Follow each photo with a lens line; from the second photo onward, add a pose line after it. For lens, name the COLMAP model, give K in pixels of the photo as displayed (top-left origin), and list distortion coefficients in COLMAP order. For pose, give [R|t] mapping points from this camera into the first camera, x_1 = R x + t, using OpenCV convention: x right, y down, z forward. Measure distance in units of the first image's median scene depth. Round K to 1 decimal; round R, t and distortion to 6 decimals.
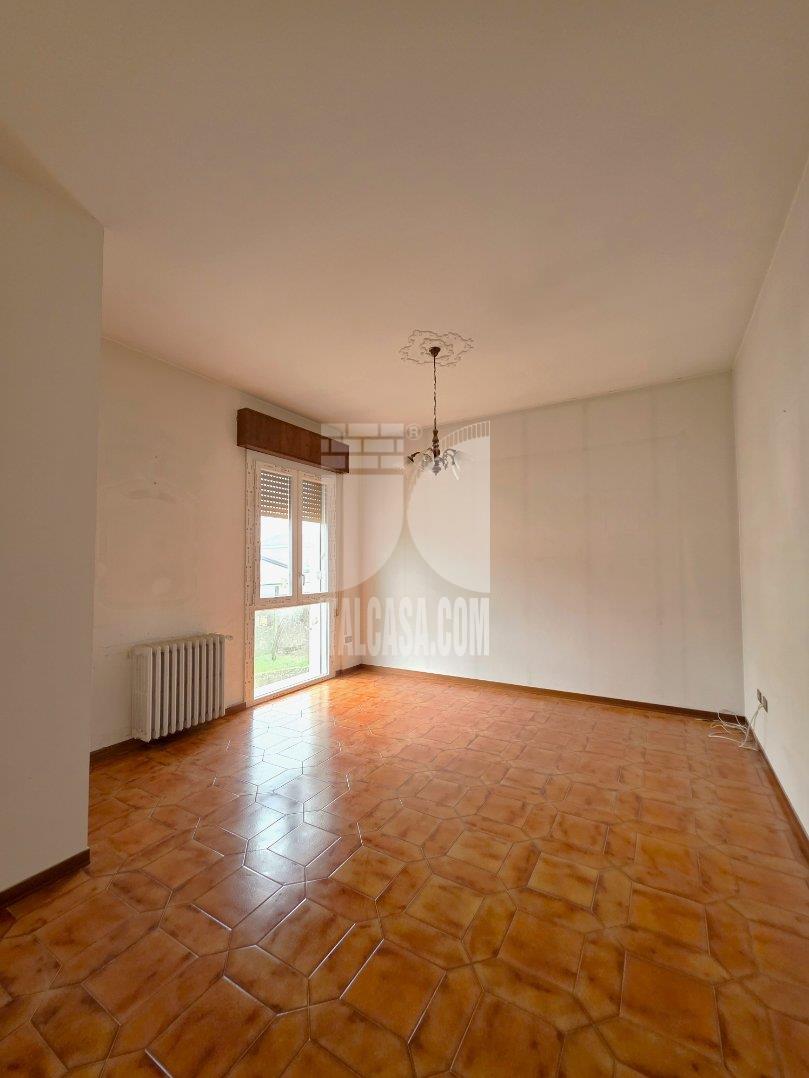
lens RADIAL K [[434.0, 0, 409.2], [0, 434.0, 541.6], [0, 0, 1]] dist [0.002400, -0.001224]
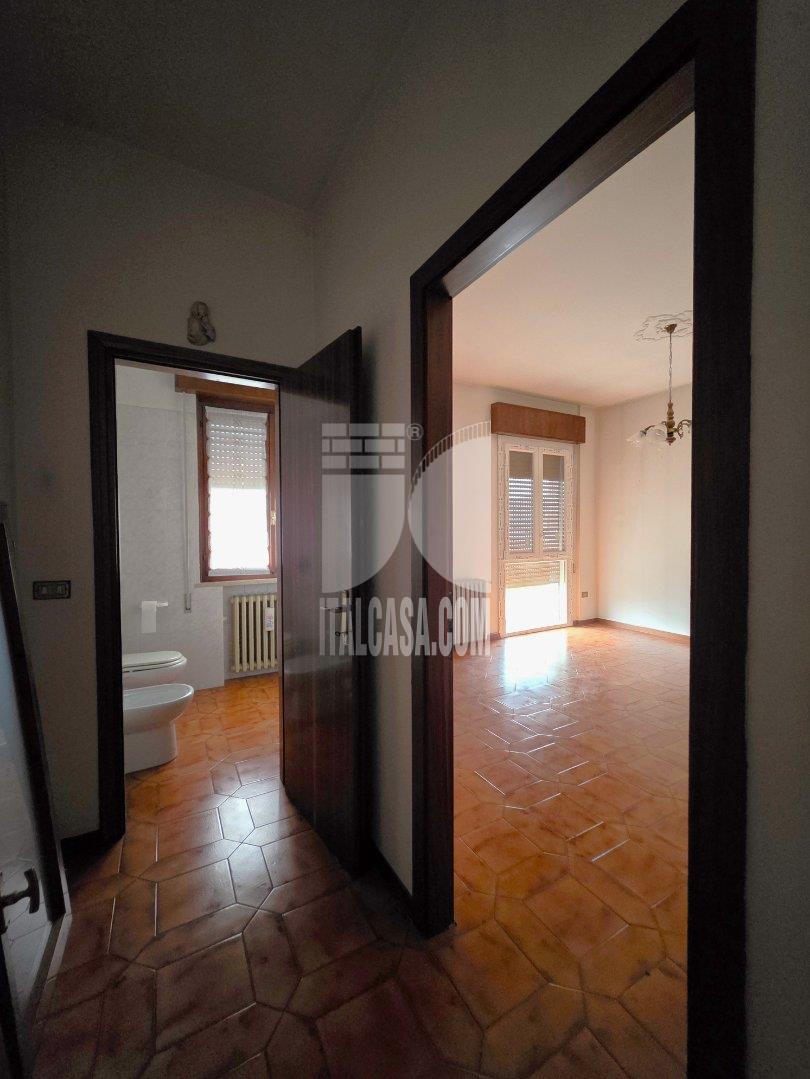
lens RADIAL K [[434.4, 0, 412.8], [0, 434.4, 539.0], [0, 0, 1]] dist [0.002400, -0.001224]
pose [[0.869309, 0.012063, -0.494121, 0.042326], [0.027302, 0.997004, 0.072373, -0.014289], [0.493514, -0.076405, 0.866375, -0.288545]]
